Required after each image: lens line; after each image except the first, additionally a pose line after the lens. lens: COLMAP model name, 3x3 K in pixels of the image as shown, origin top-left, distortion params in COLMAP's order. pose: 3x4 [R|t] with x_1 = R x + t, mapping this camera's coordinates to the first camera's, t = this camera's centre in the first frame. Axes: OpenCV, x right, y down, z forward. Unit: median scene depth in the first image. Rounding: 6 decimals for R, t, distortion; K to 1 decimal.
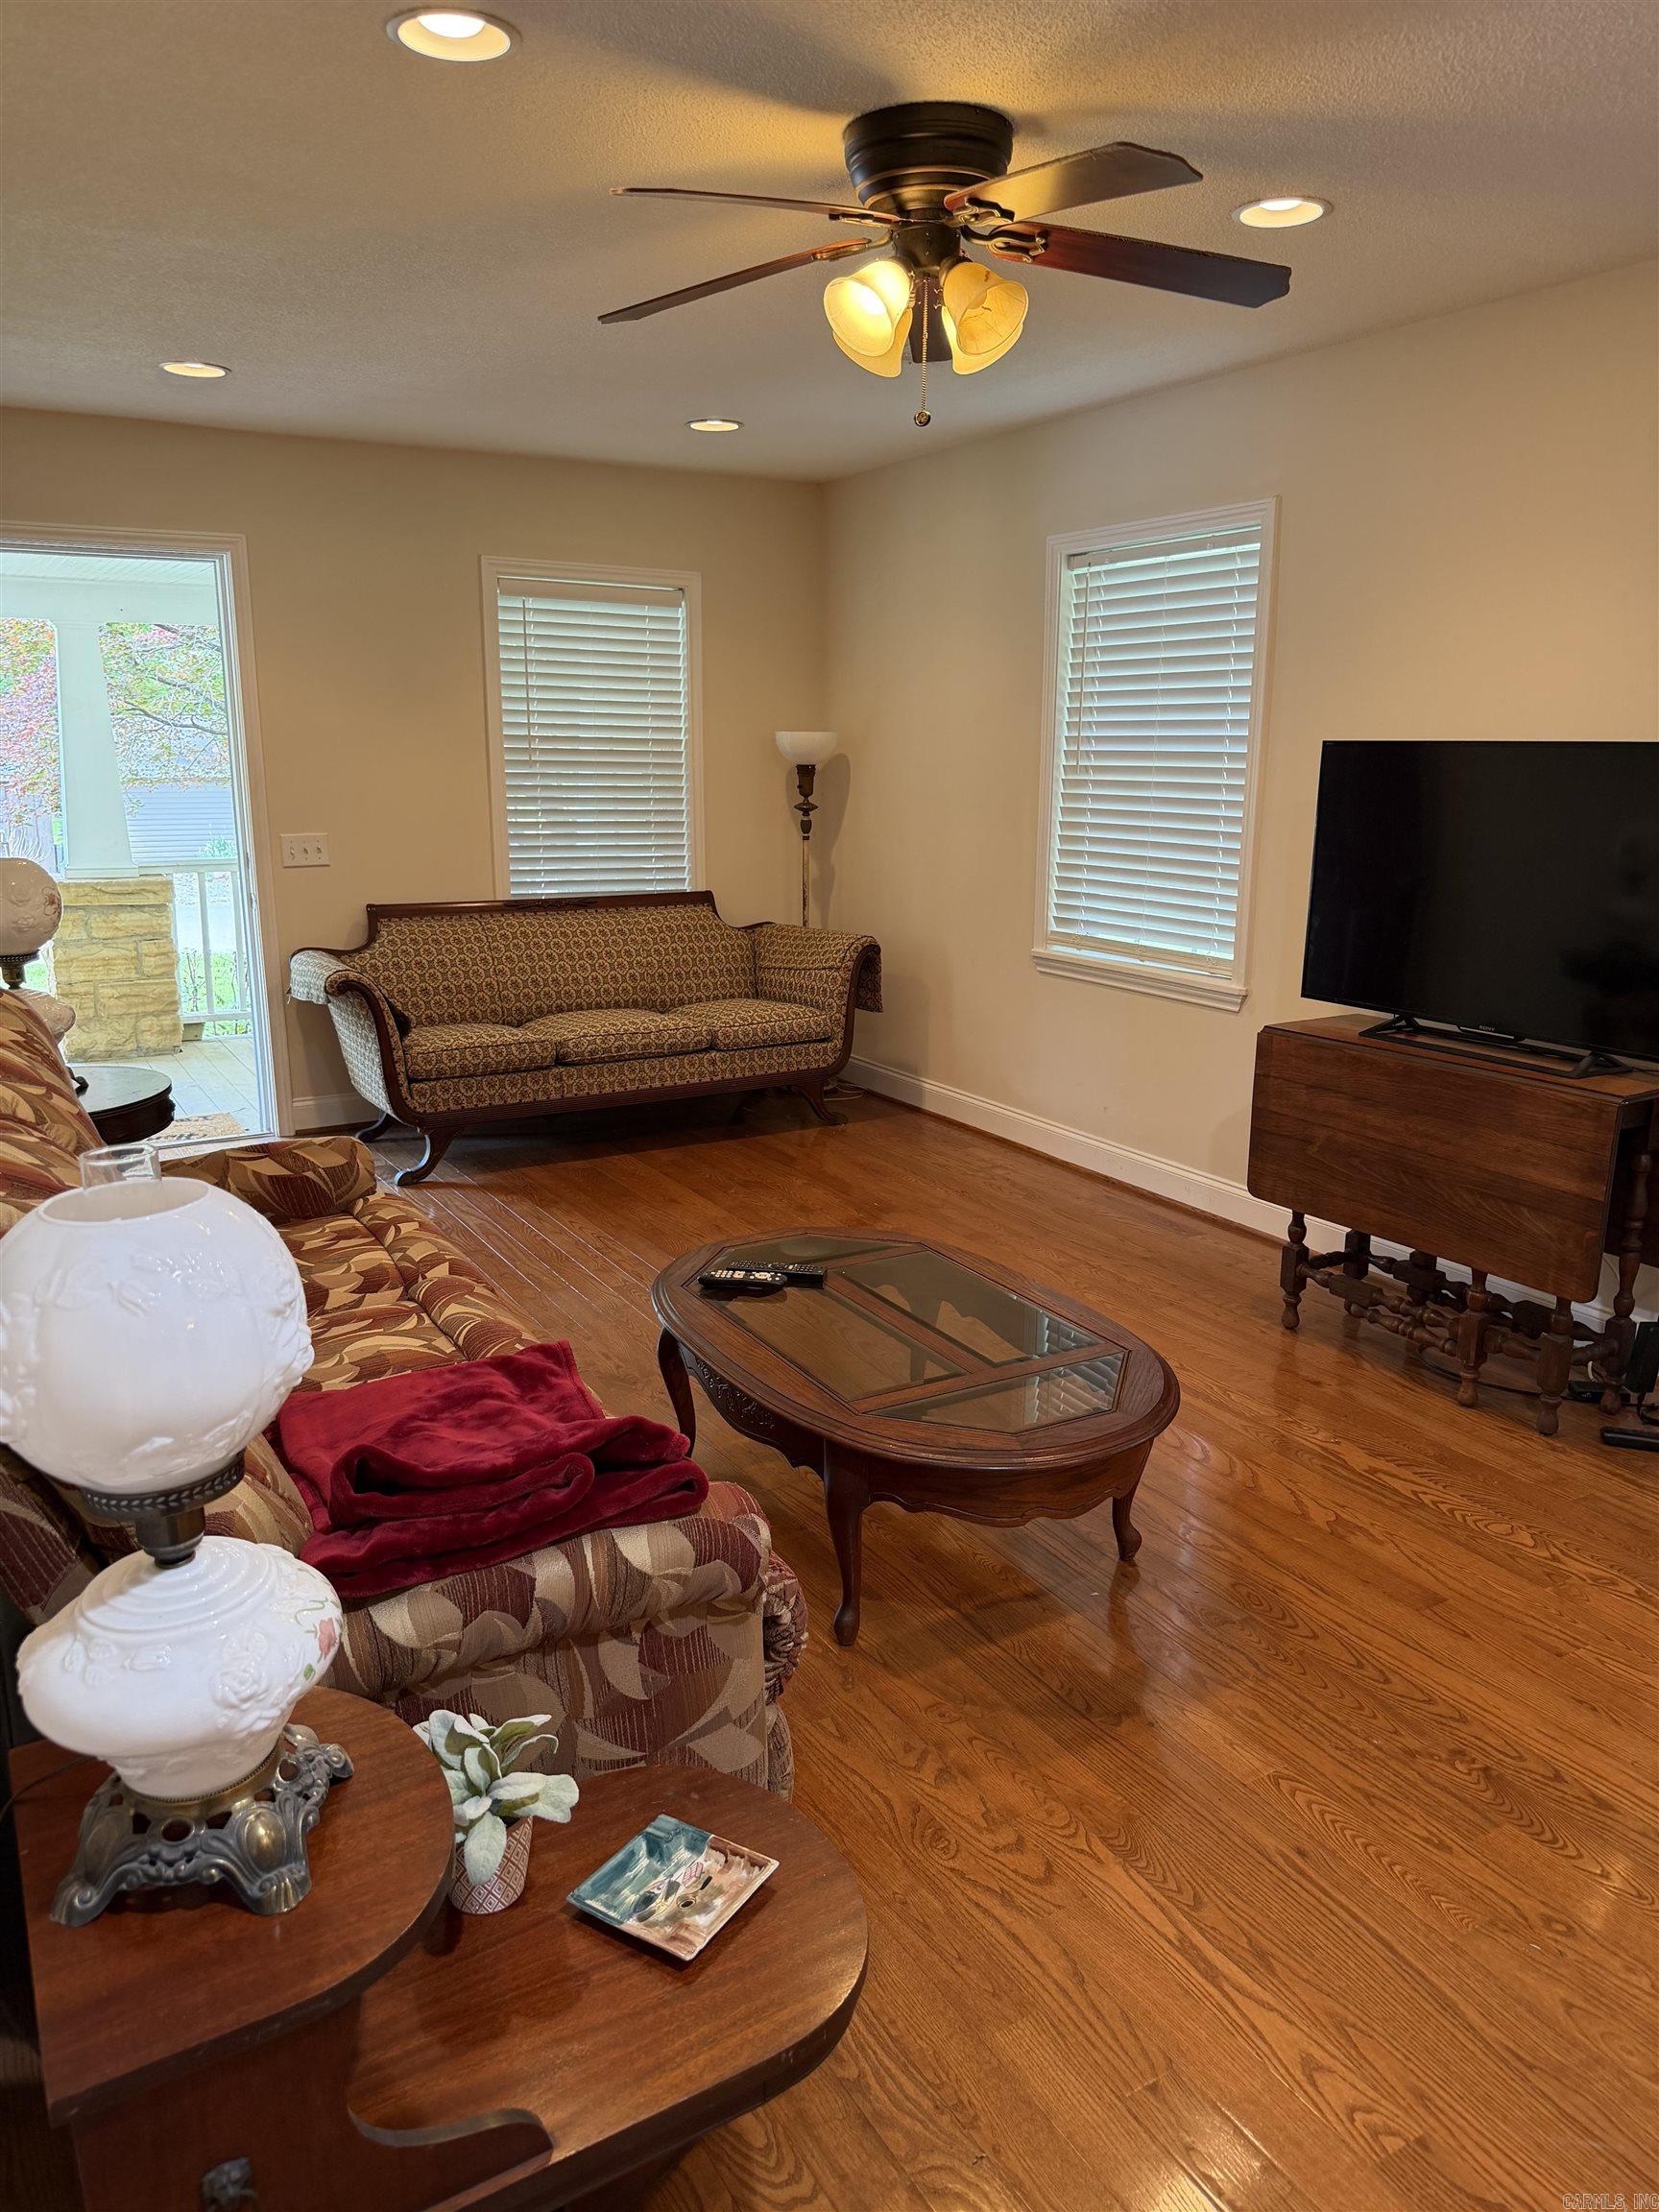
lens RADIAL K [[1552.2, 0, 815.3], [0, 1552.2, 1098.6], [0, 0, 1]] dist [0.066132, -0.104180]
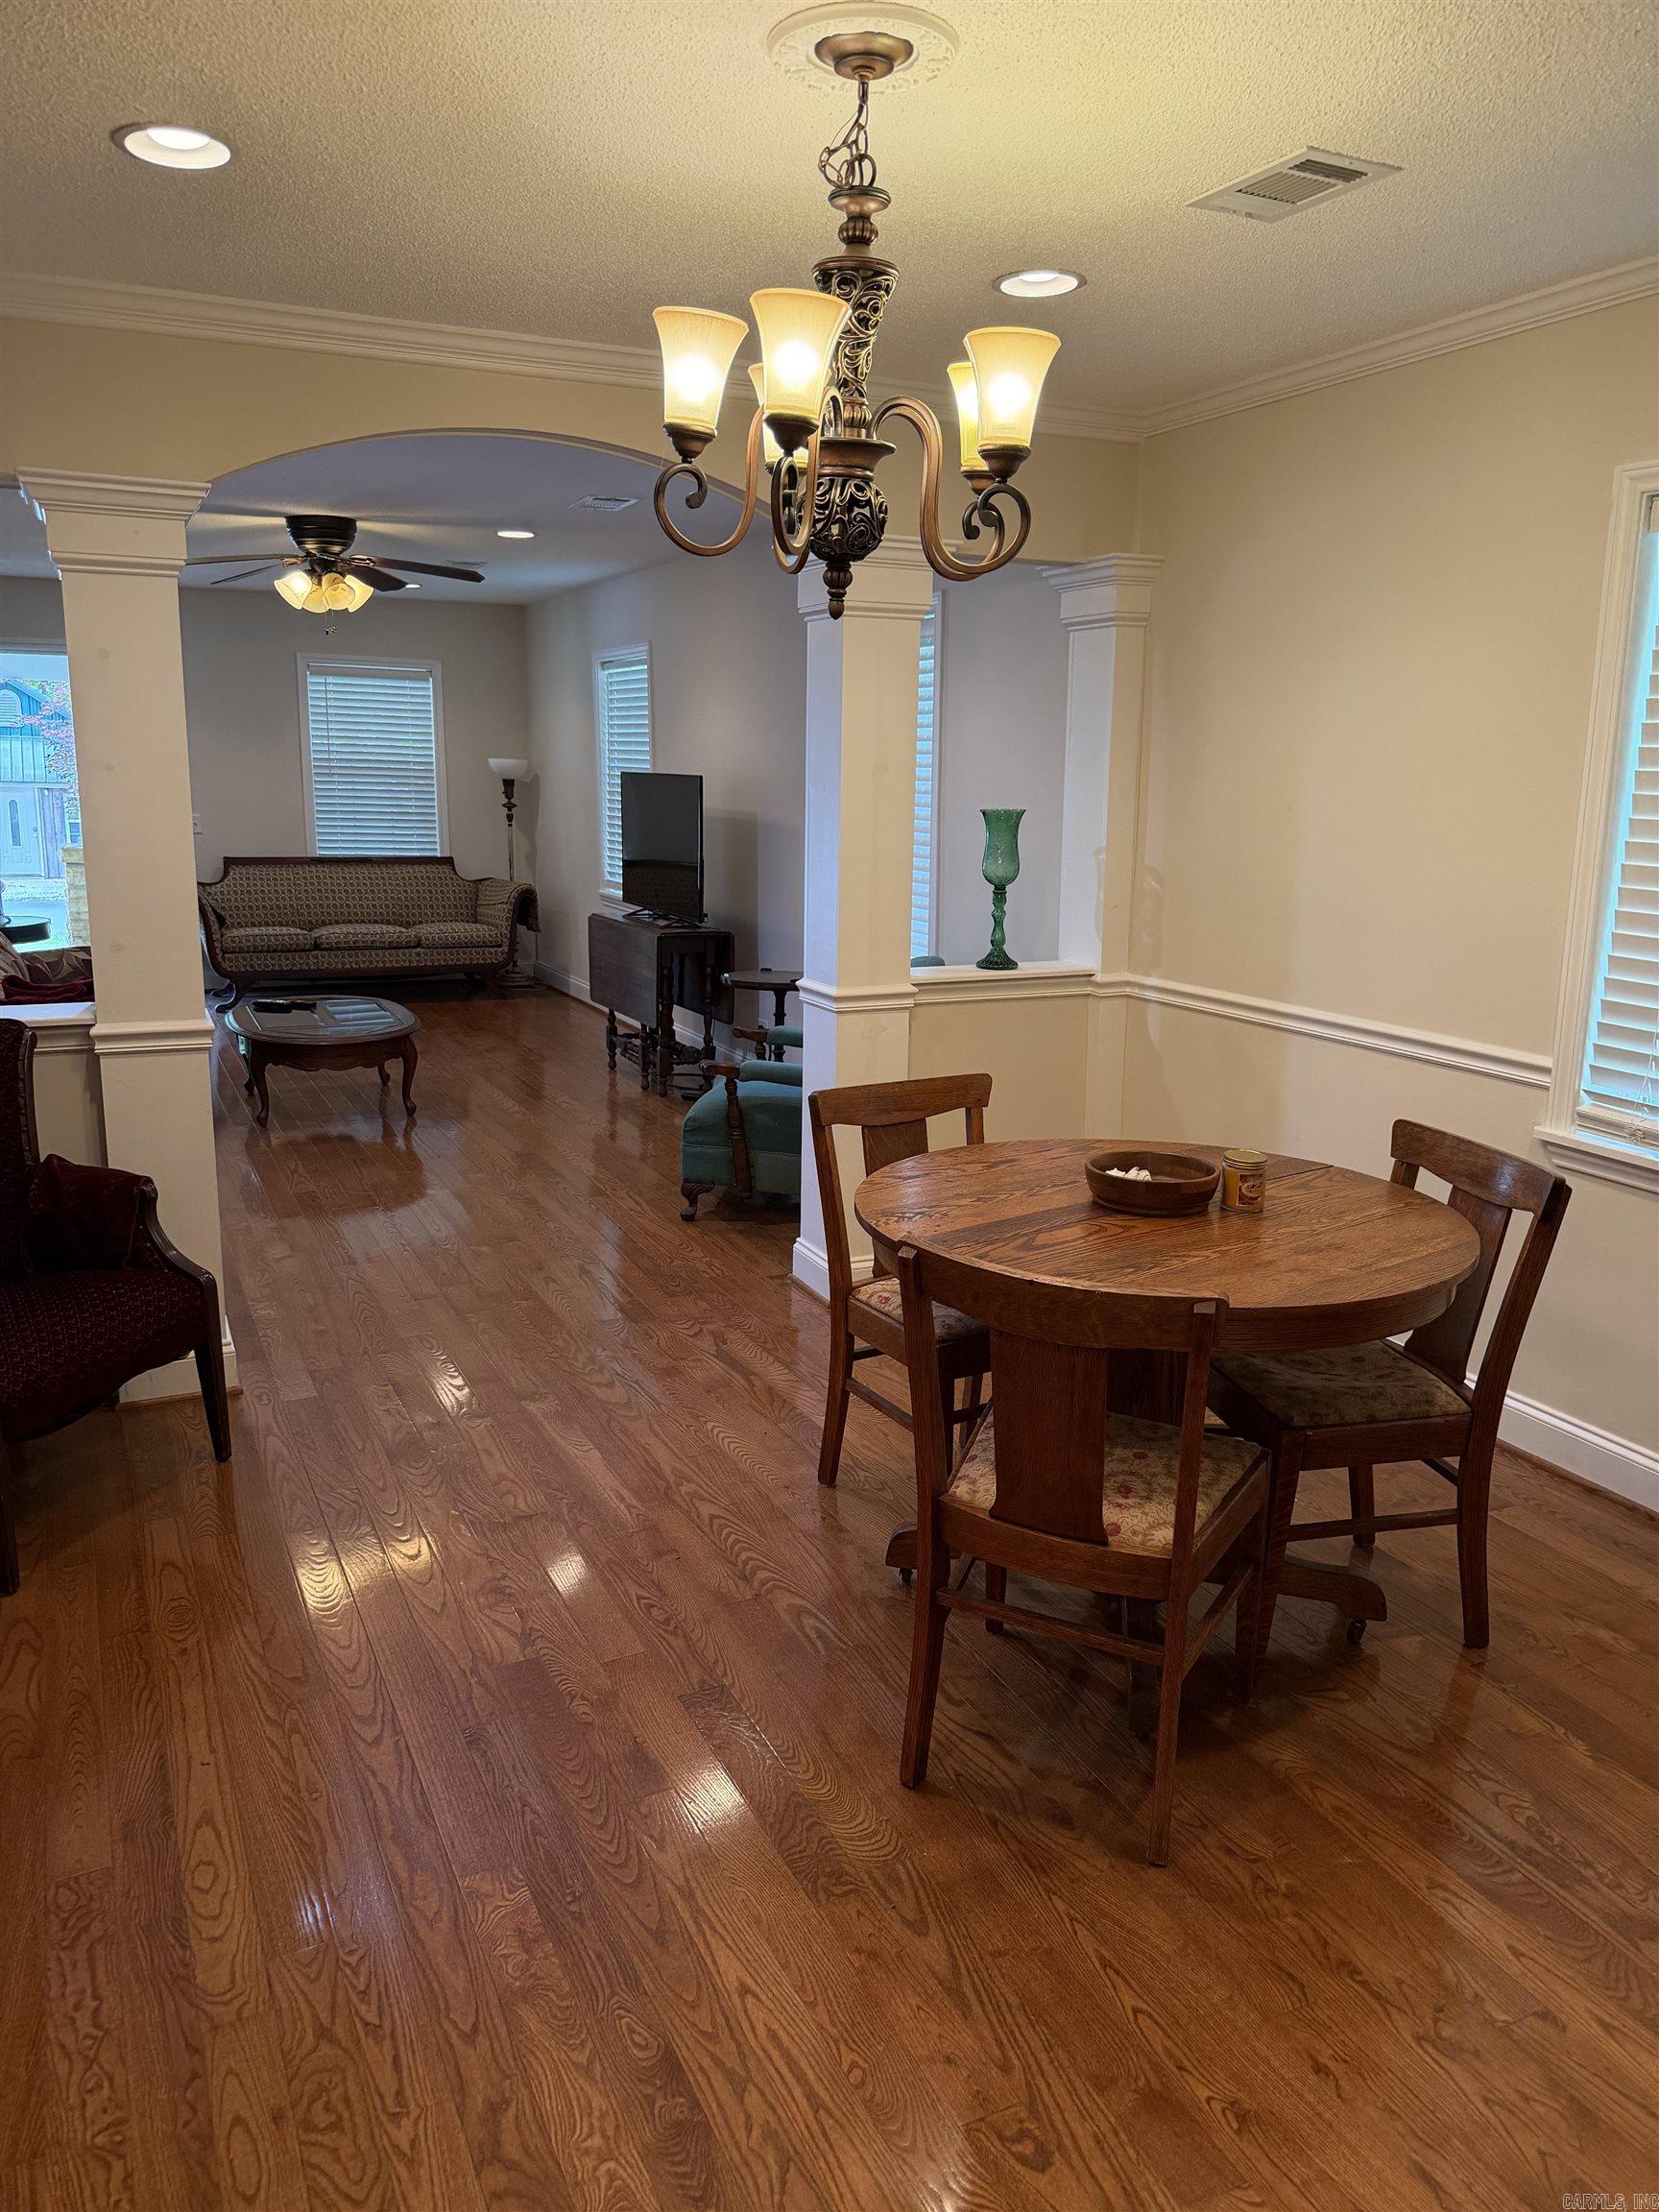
lens RADIAL K [[1552.2, 0, 812.2], [0, 1552.2, 1119.3], [0, 0, 1]] dist [0.066132, -0.104180]
pose [[0.994979, 0.036023, -0.093374, 0.496525], [-0.035474, 0.999342, 0.007533, 0.120605], [0.093584, -0.004183, 0.995603, -0.613636]]
